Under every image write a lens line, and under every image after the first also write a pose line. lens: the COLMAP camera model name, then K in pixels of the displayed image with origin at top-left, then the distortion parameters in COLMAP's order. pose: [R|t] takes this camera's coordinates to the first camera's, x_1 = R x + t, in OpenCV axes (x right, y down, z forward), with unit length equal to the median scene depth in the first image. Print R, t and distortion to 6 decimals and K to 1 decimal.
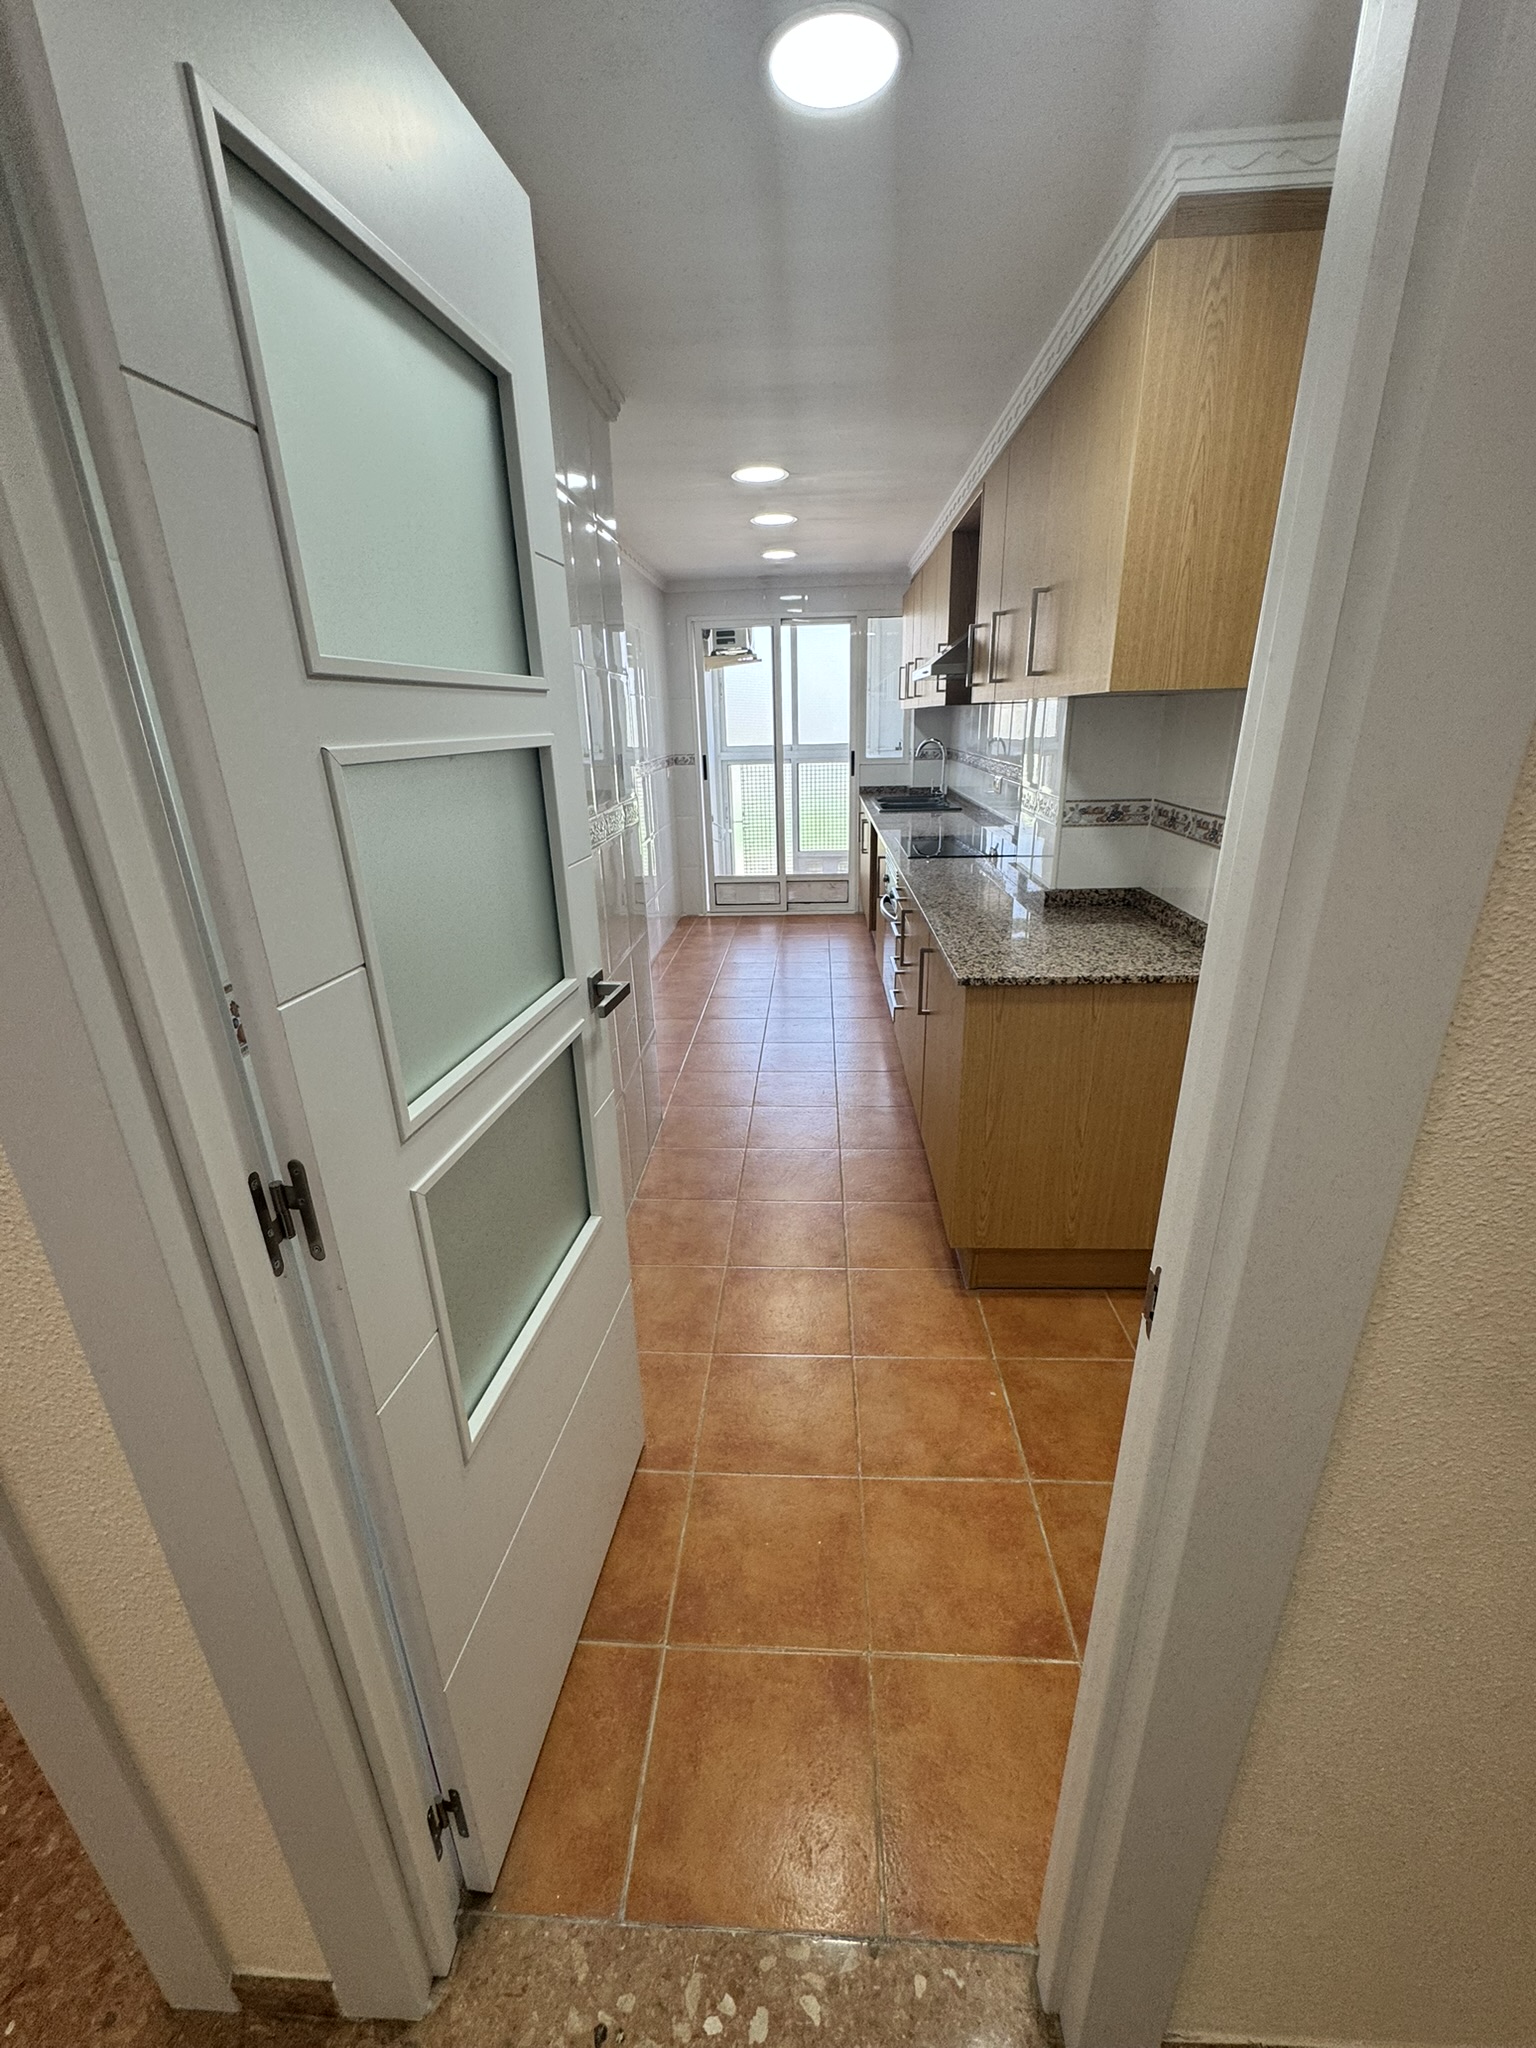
lens RADIAL K [[826.7, 0, 767.6], [0, 826.7, 1019.9], [0, 0, 1]] dist [-0.004602, 0.000538]
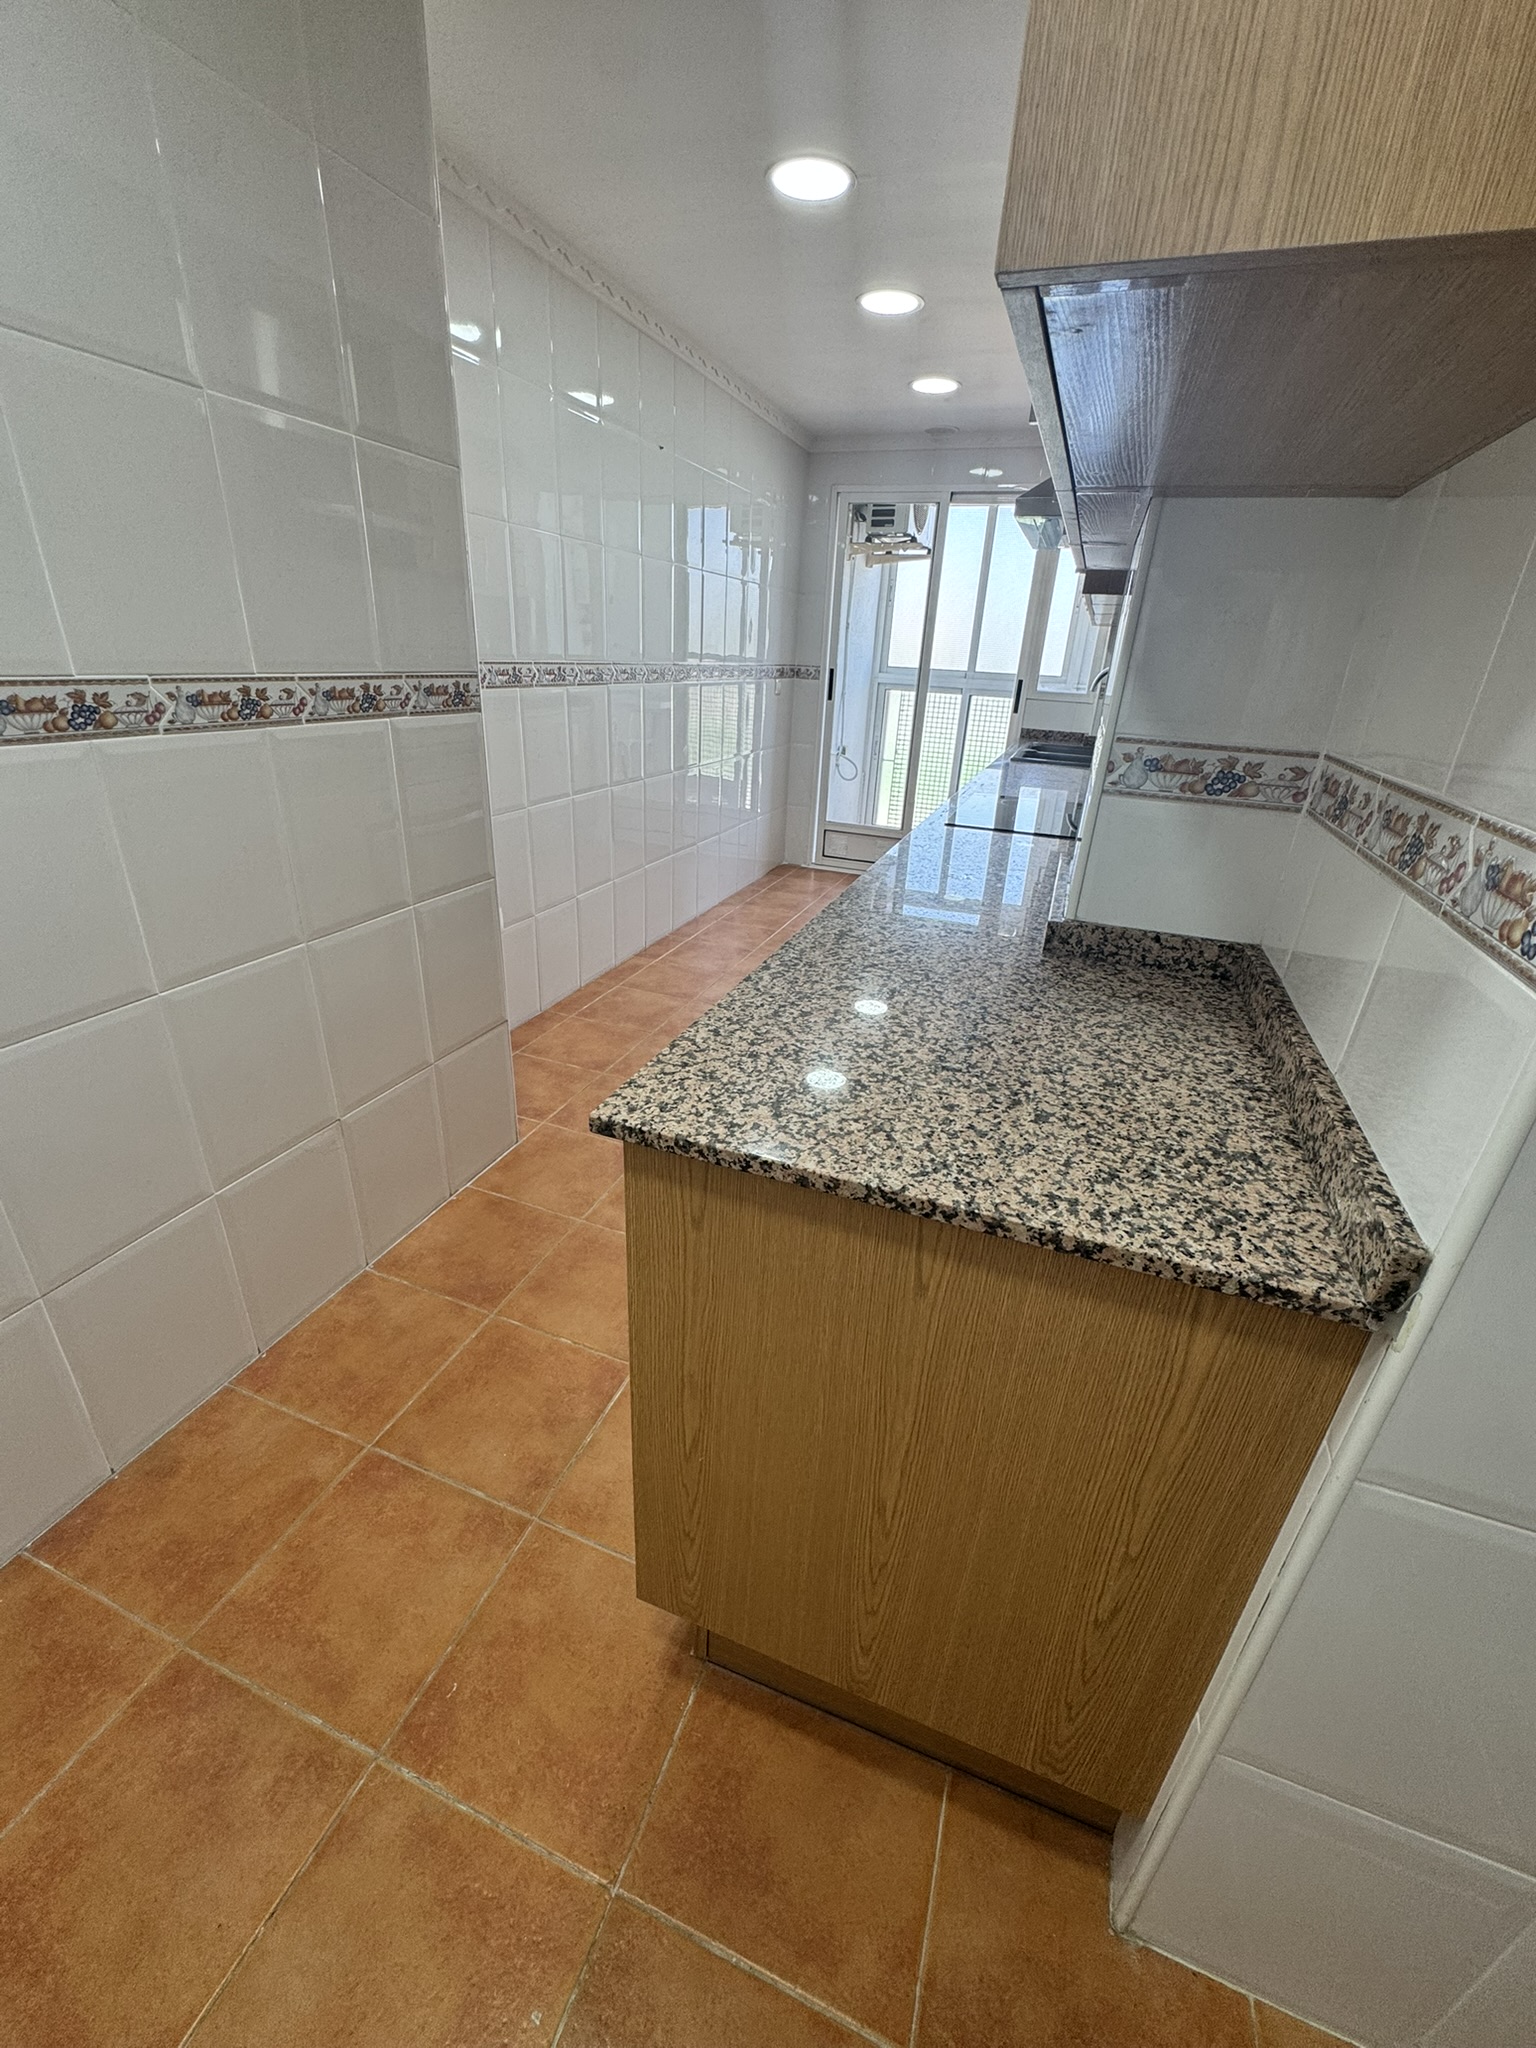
lens RADIAL K [[826.7, 0, 772.2], [0, 826.7, 1026.3], [0, 0, 1]] dist [-0.004602, 0.000538]
pose [[0.954490, 0.192122, -0.228117, 0.305543], [-0.174893, 0.980121, 0.093676, -0.111833], [0.241580, -0.049517, 0.969117, 0.480762]]
